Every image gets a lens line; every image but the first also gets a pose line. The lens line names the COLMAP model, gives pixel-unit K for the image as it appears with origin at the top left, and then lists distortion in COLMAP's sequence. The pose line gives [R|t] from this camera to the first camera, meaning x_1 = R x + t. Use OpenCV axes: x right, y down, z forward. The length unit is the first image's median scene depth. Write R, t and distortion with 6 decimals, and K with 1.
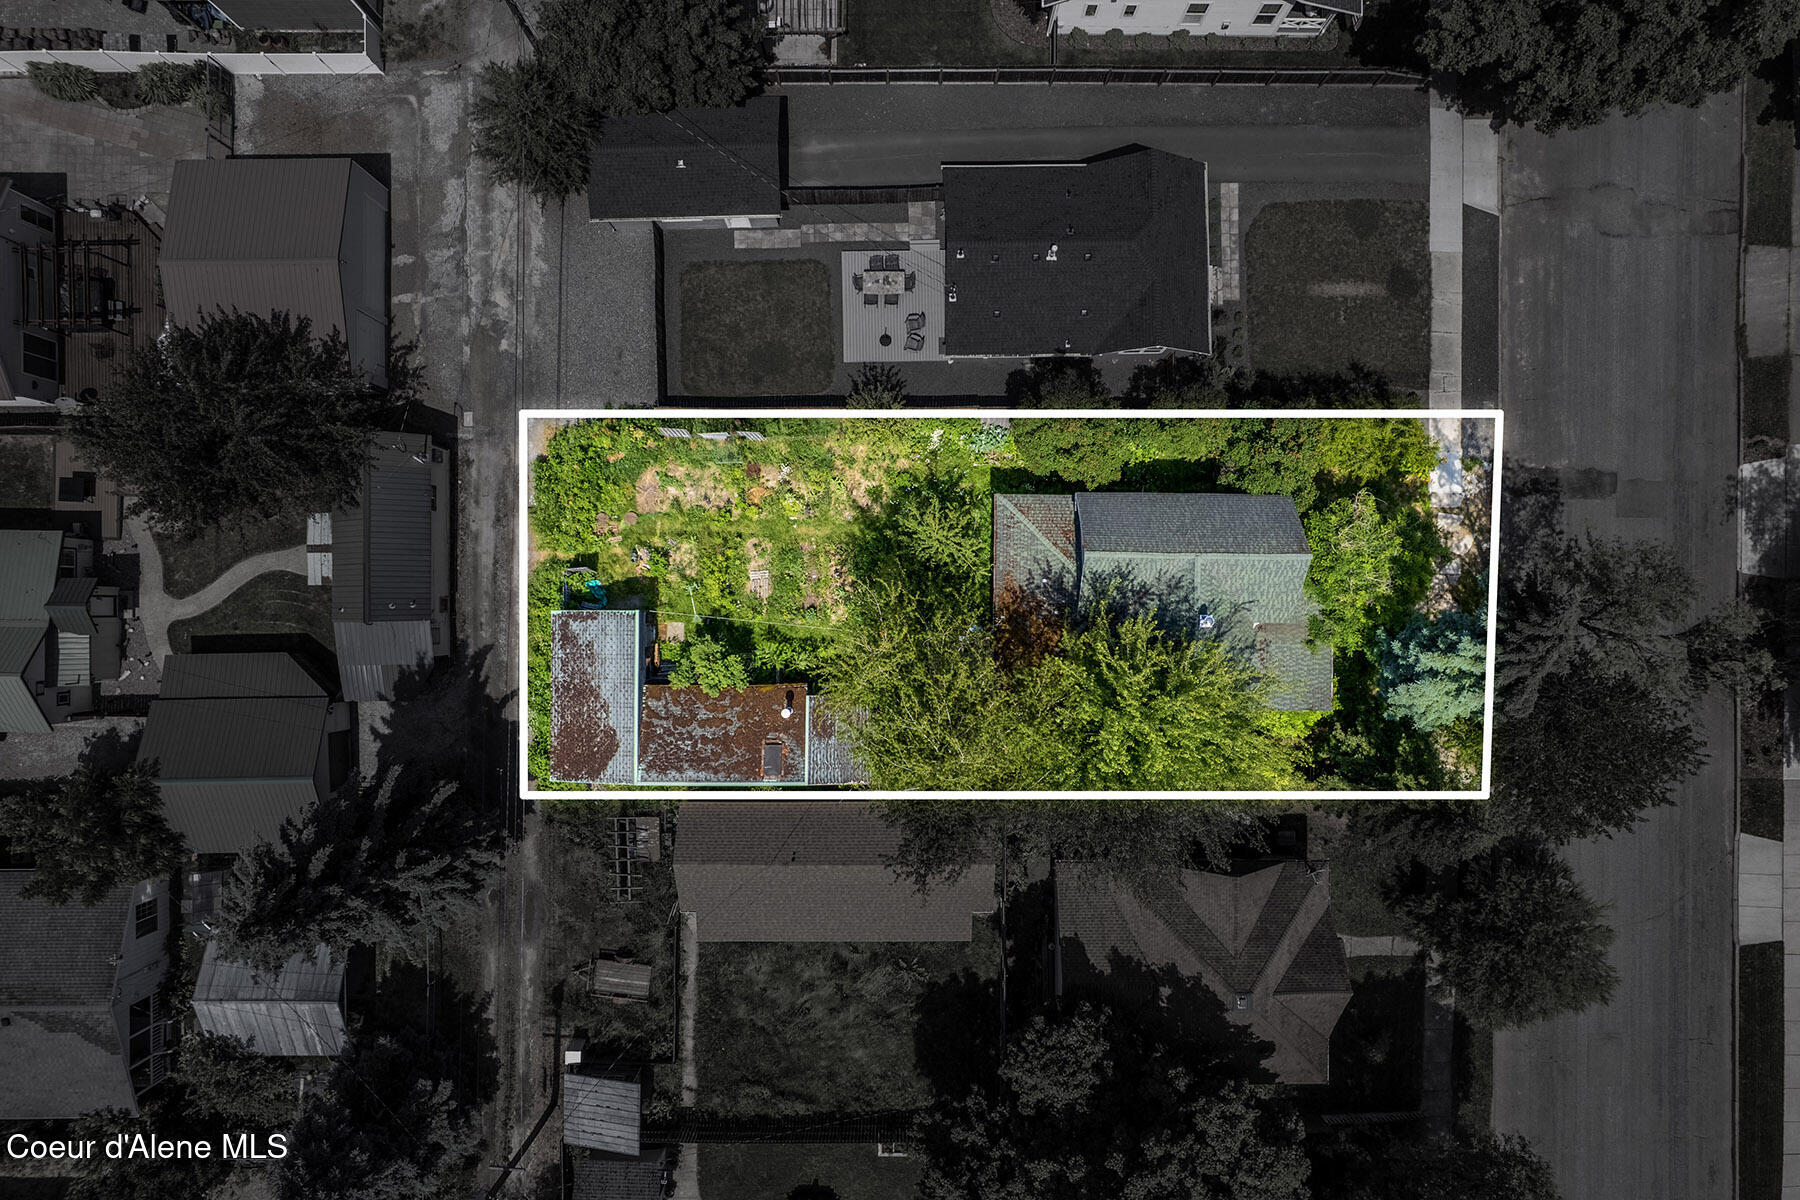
lens RADIAL K [[1156.3, 0, 911.8], [0, 1156.3, 599.5], [0, 0, 1]] dist [-0.067836, 0.062446]
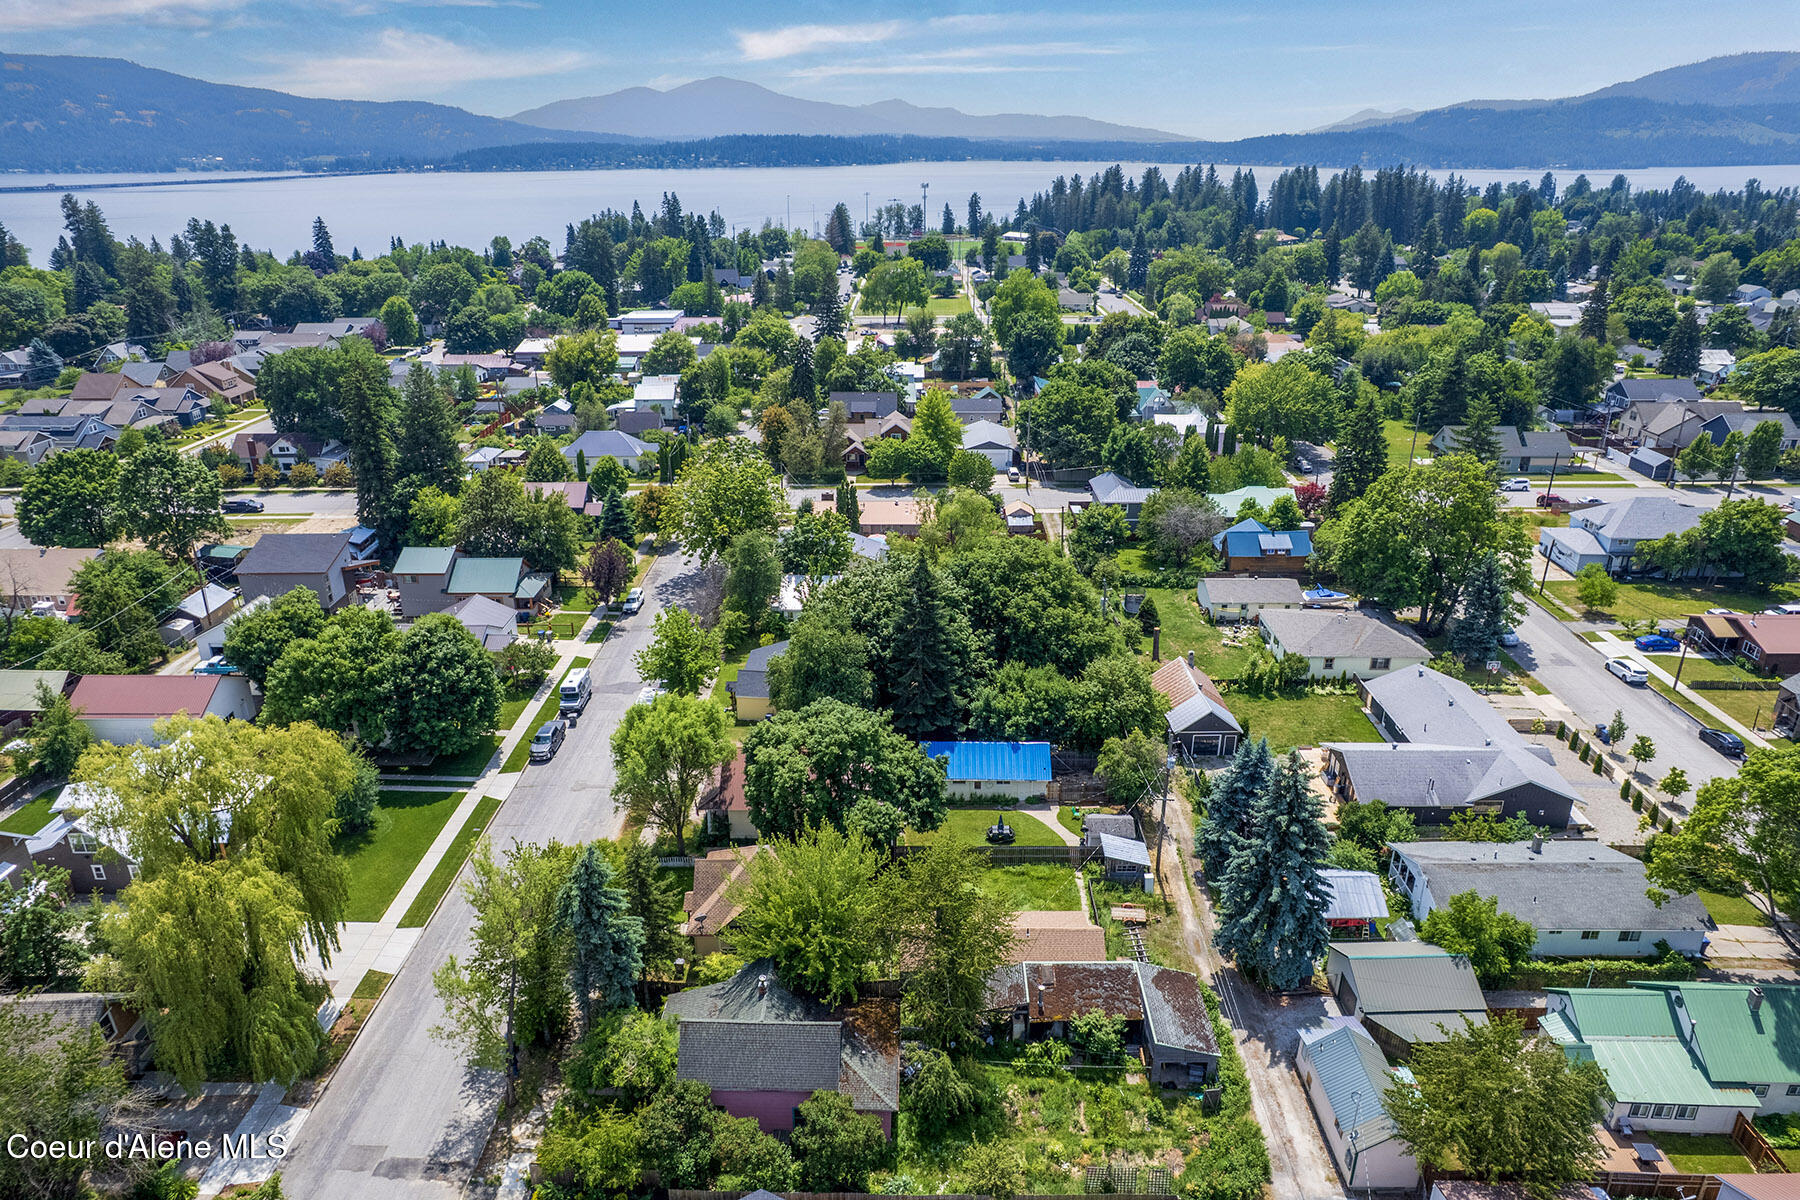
lens RADIAL K [[1156.3, 0, 897.0], [0, 1156.3, 610.5], [0, 0, 1]] dist [-0.067836, 0.062446]
pose [[-0.999932, -0.007435, 0.009028, 0.062363], [0.011152, -0.373397, 0.927605, -1.015599], [-0.003525, 0.927642, 0.373454, -0.002826]]
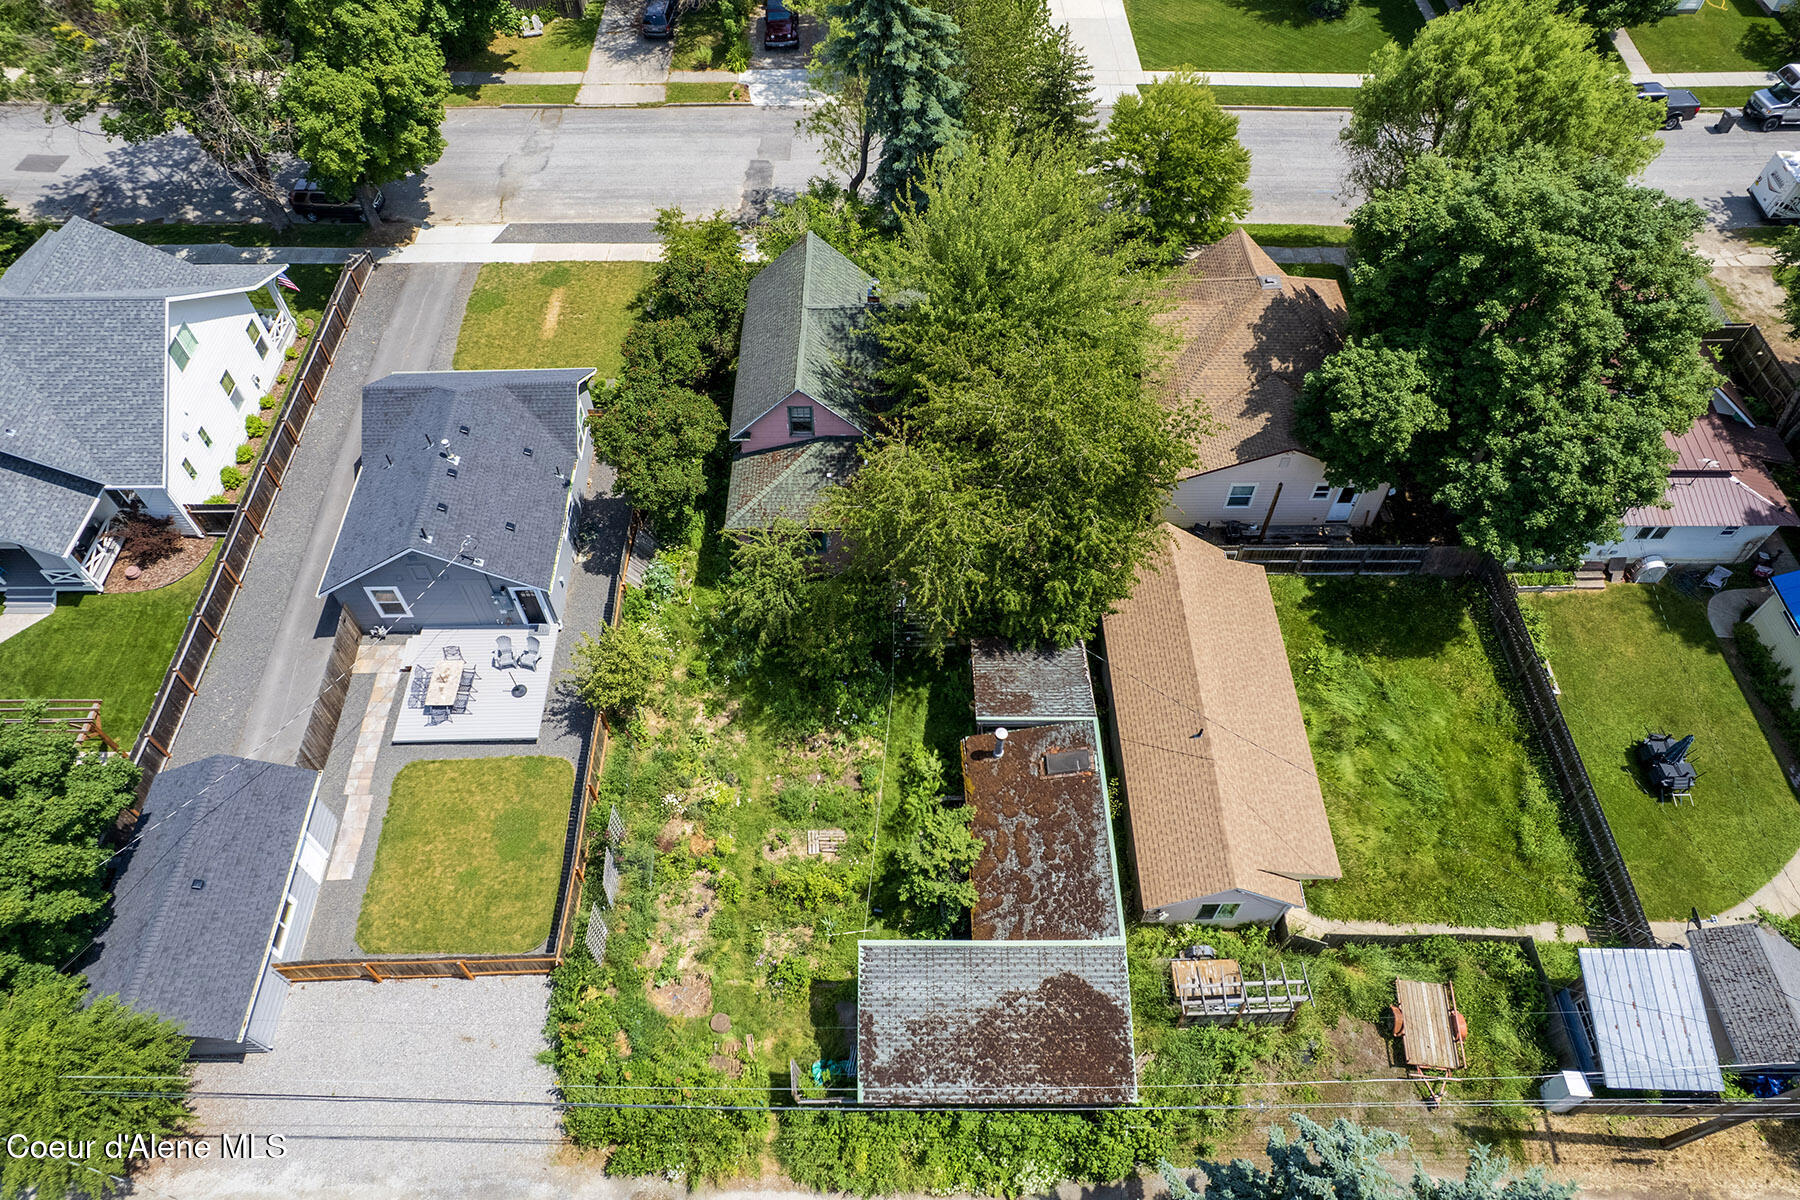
lens RADIAL K [[1156.3, 0, 897.0], [0, 1156.3, 605.4], [0, 0, 1]] dist [-0.067836, 0.062446]
pose [[-0.007482, -0.805436, 0.592636, -0.440281], [0.999952, -0.002253, 0.009562, 0.023880], [-0.006366, 0.592679, 0.805414, 0.338231]]
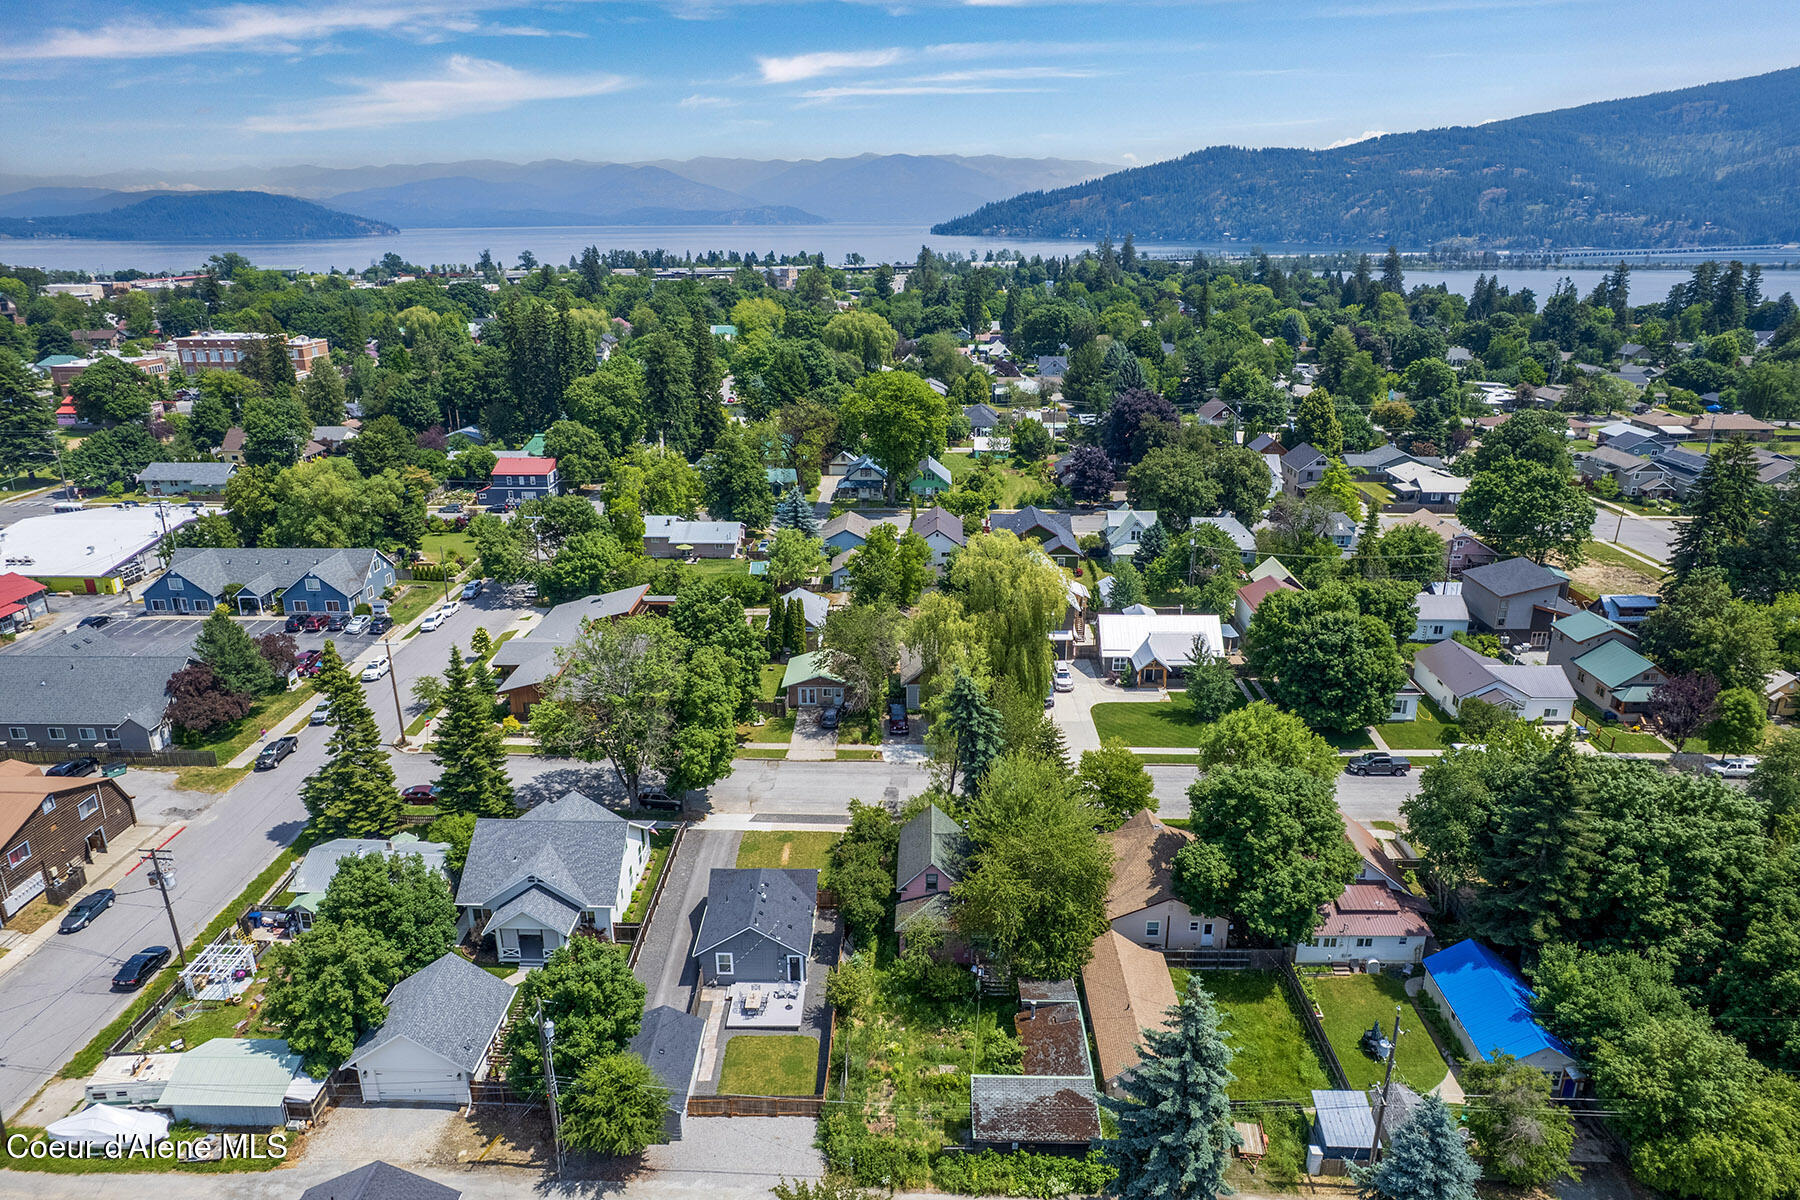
lens RADIAL K [[1156.3, 0, 897.2], [0, 1156.3, 603.6], [0, 0, 1]] dist [-0.067836, 0.062446]
pose [[0.021507, -0.327534, 0.944595, -1.296184], [0.999756, 0.011807, -0.018669, -0.058366], [-0.005038, 0.944766, 0.327708, -0.013606]]
